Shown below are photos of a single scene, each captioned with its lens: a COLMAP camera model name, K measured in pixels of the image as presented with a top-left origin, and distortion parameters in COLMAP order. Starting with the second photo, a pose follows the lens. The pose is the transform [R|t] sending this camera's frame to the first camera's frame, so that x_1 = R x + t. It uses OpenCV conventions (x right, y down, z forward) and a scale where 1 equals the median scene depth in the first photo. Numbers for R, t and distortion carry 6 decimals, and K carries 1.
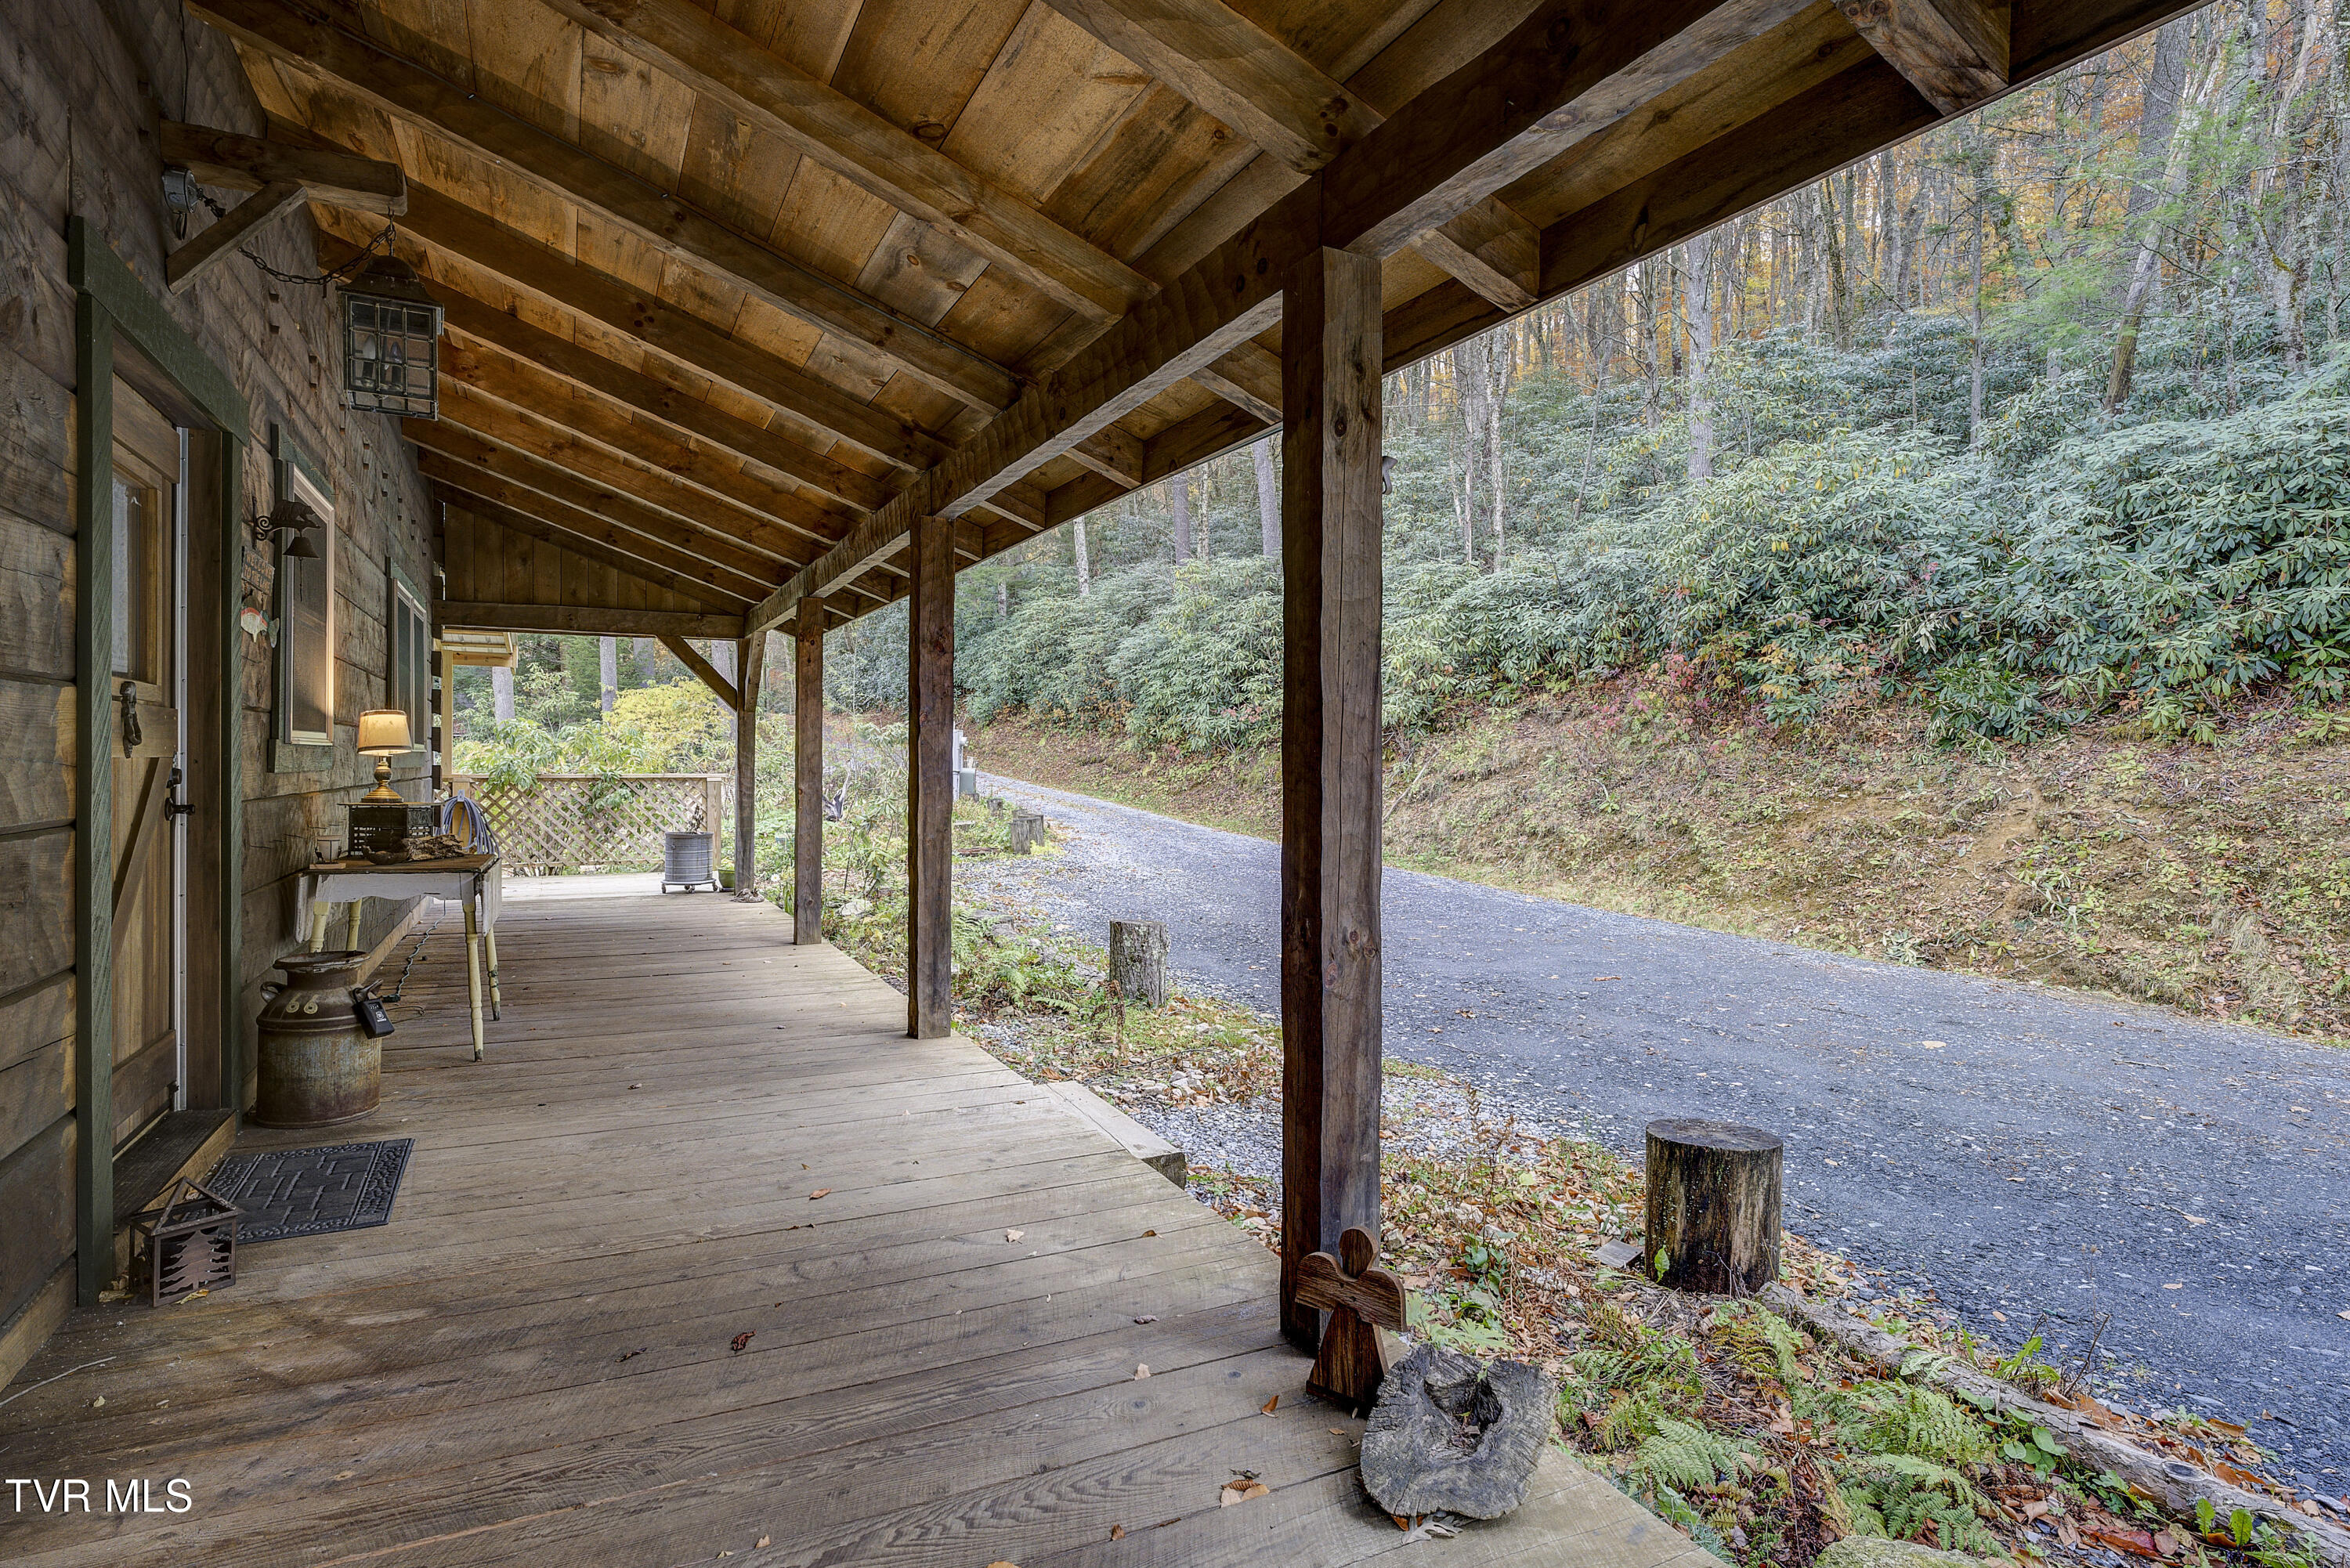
lens RADIAL K [[1195.2, 0, 1172.2], [0, 1195.2, 775.4], [0, 0, 1]] dist [-0.005682, -0.002736]
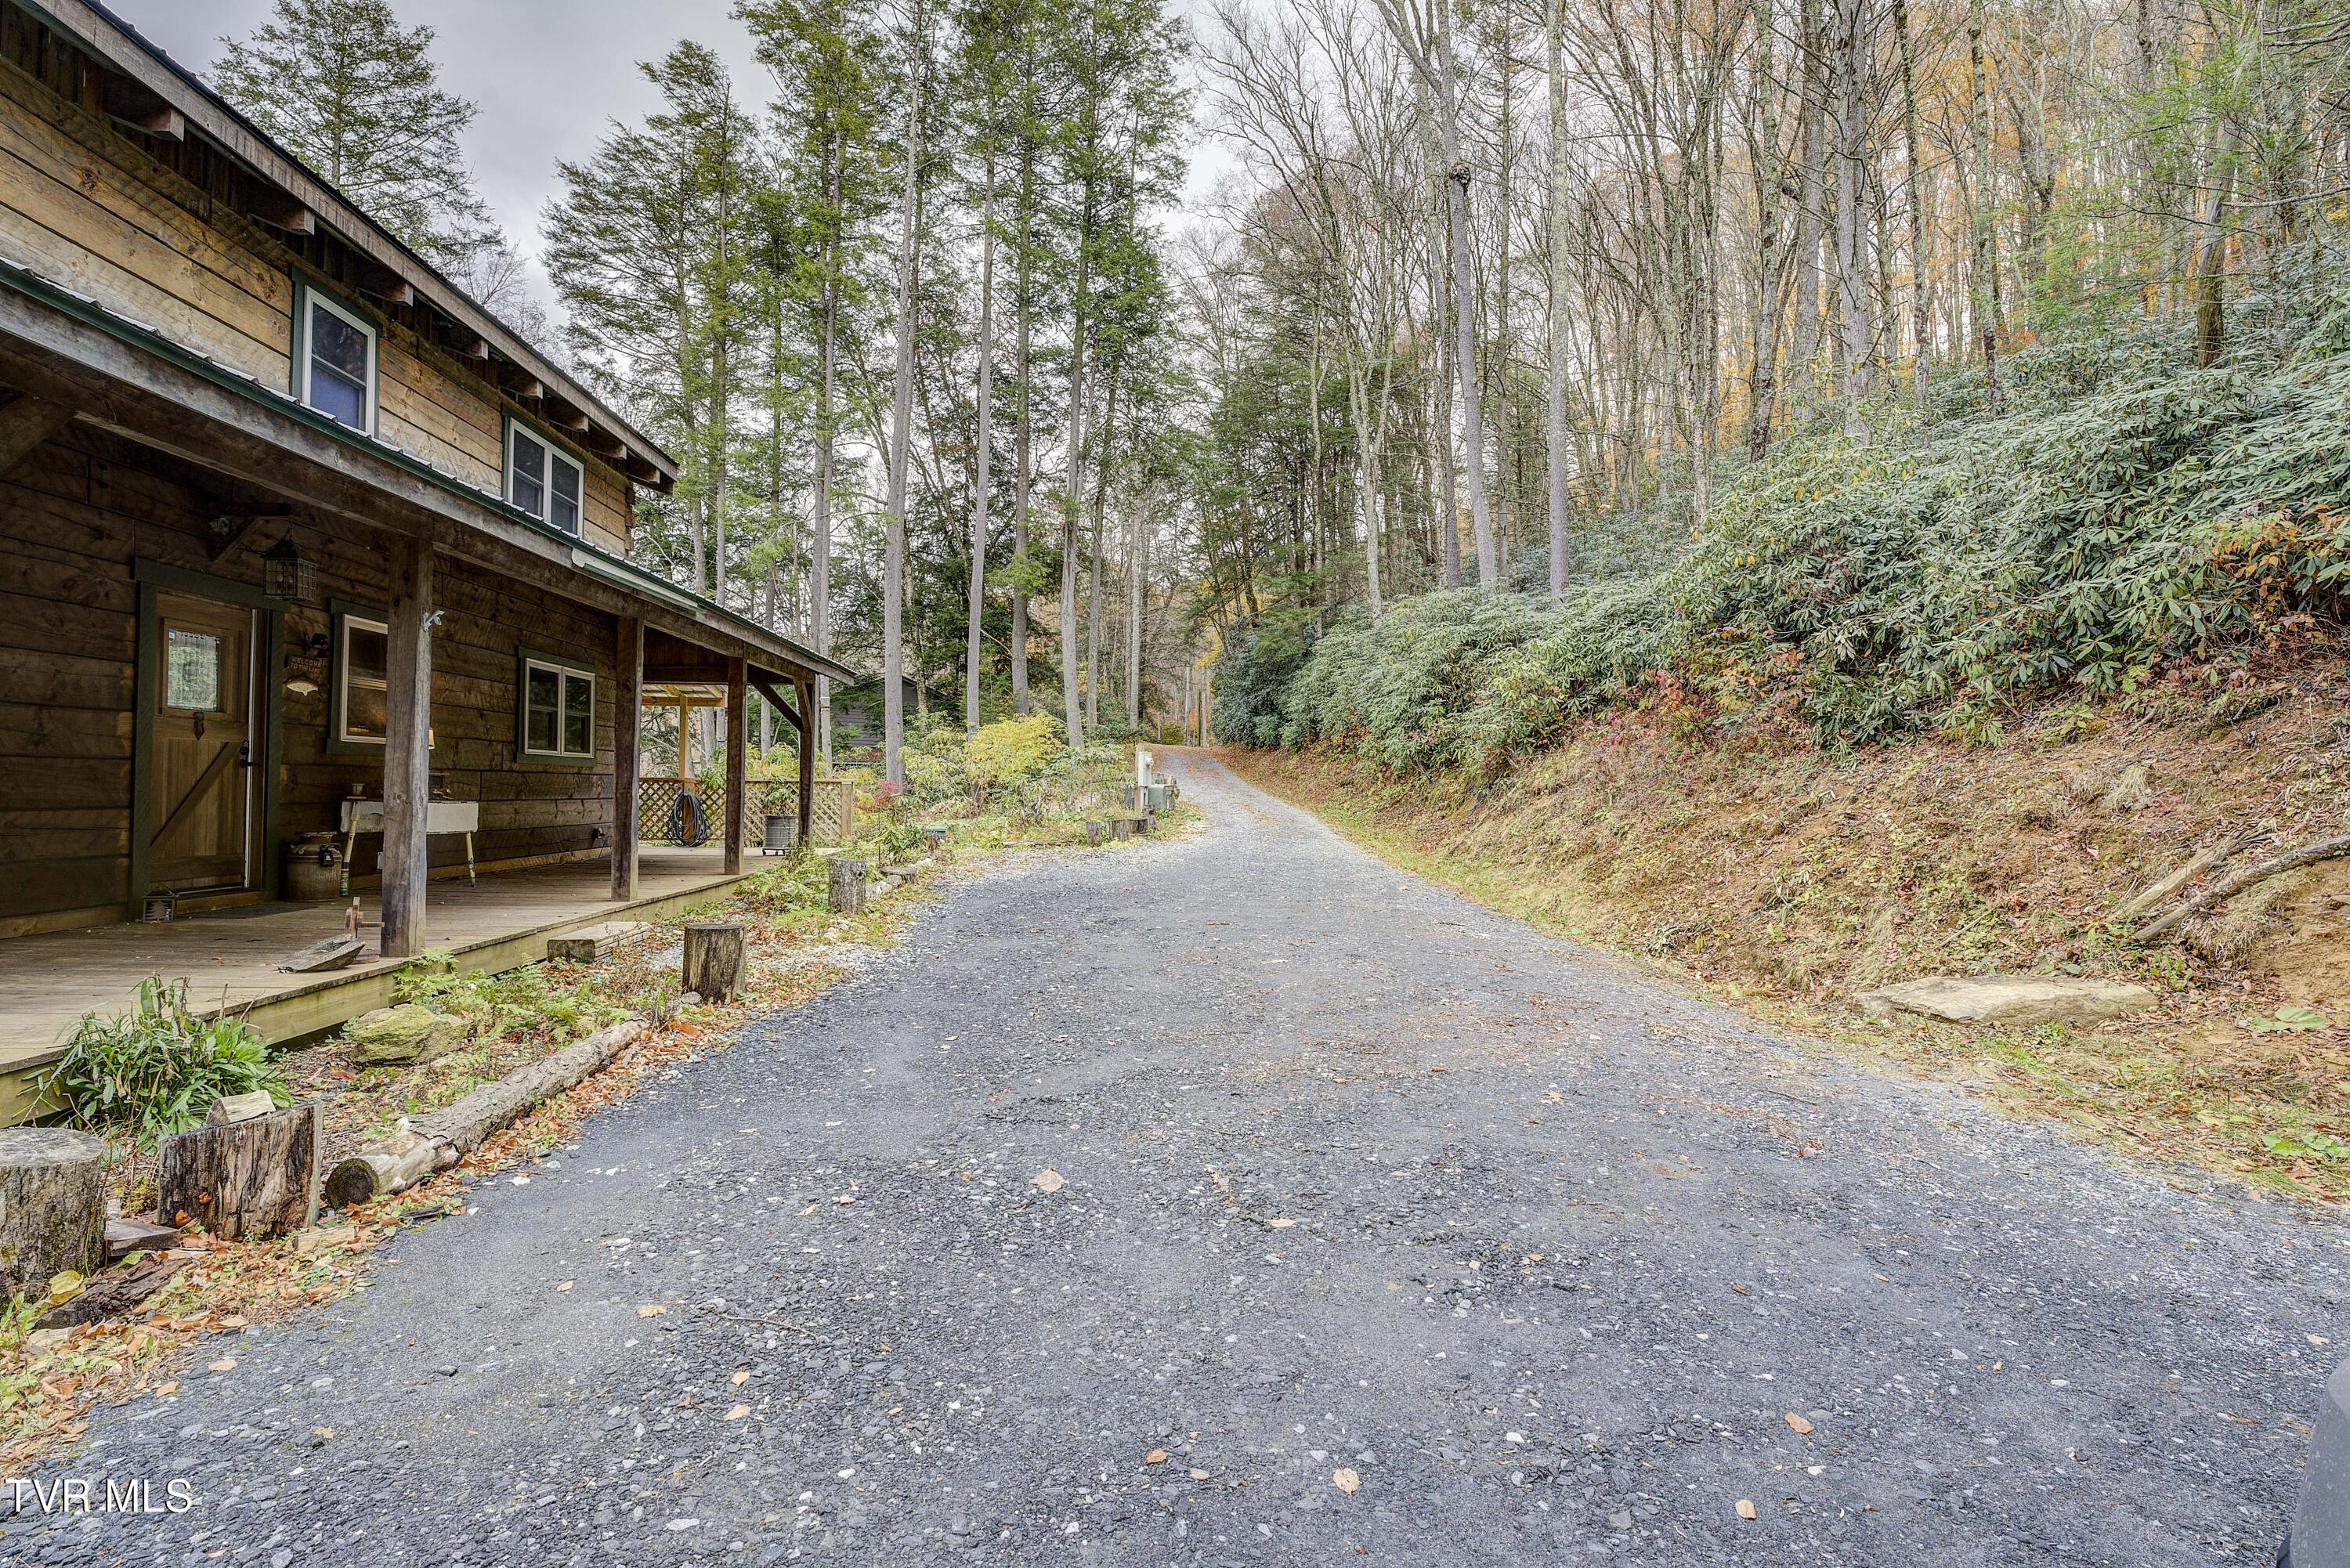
lens RADIAL K [[1195.2, 0, 1172.2], [0, 1195.2, 775.4], [0, 0, 1]] dist [-0.005682, -0.002736]
pose [[0.914109, -0.000906, -0.405467, 0.528628], [-0.010754, 0.999592, -0.026479, 0.026564], [0.405325, 0.028565, 0.913726, -0.132462]]
